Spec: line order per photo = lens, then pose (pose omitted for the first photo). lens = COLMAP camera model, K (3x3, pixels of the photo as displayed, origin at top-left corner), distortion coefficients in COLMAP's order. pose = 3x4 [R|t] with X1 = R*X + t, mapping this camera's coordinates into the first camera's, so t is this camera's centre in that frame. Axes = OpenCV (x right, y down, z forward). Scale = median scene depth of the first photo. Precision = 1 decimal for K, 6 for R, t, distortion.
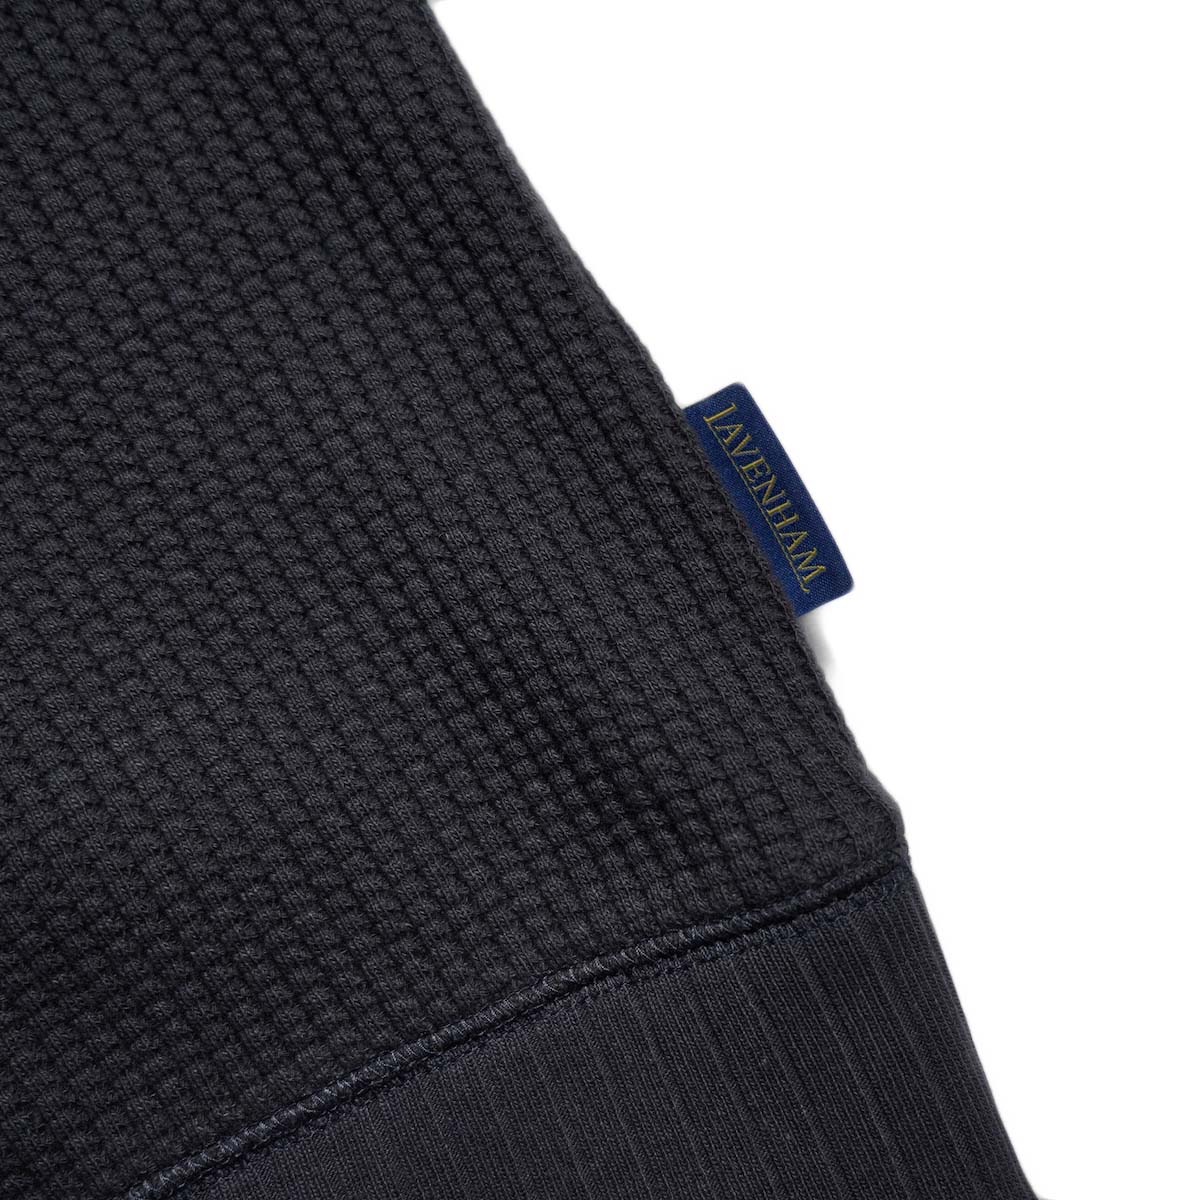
lens RADIAL K [[1398.2, 0, 600.0], [0, 1398.2, 600.0], [0, 0, 1]] dist [-0.020381, 0.037756]
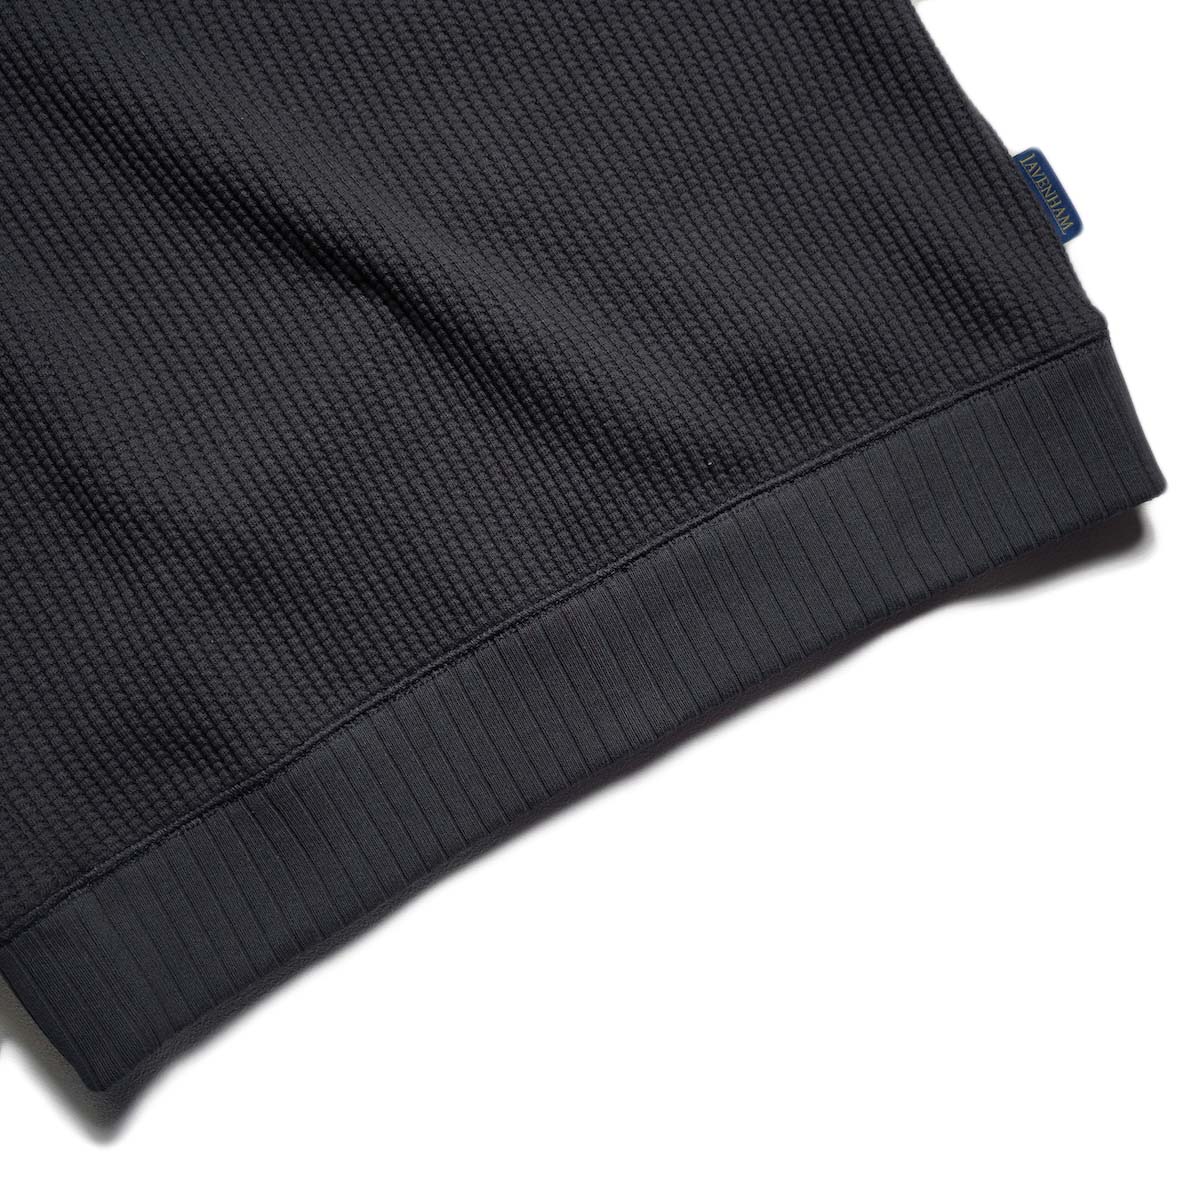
lens RADIAL K [[1398.2, 0, 600.0], [0, 1398.2, 600.0], [0, 0, 1]] dist [-0.020381, 0.037756]
pose [[0.995513, 0.003626, -0.094557, -0.414058], [-0.001582, 0.999764, 0.021685, 0.571058], [0.094613, -0.021438, 0.995283, -1.450435]]
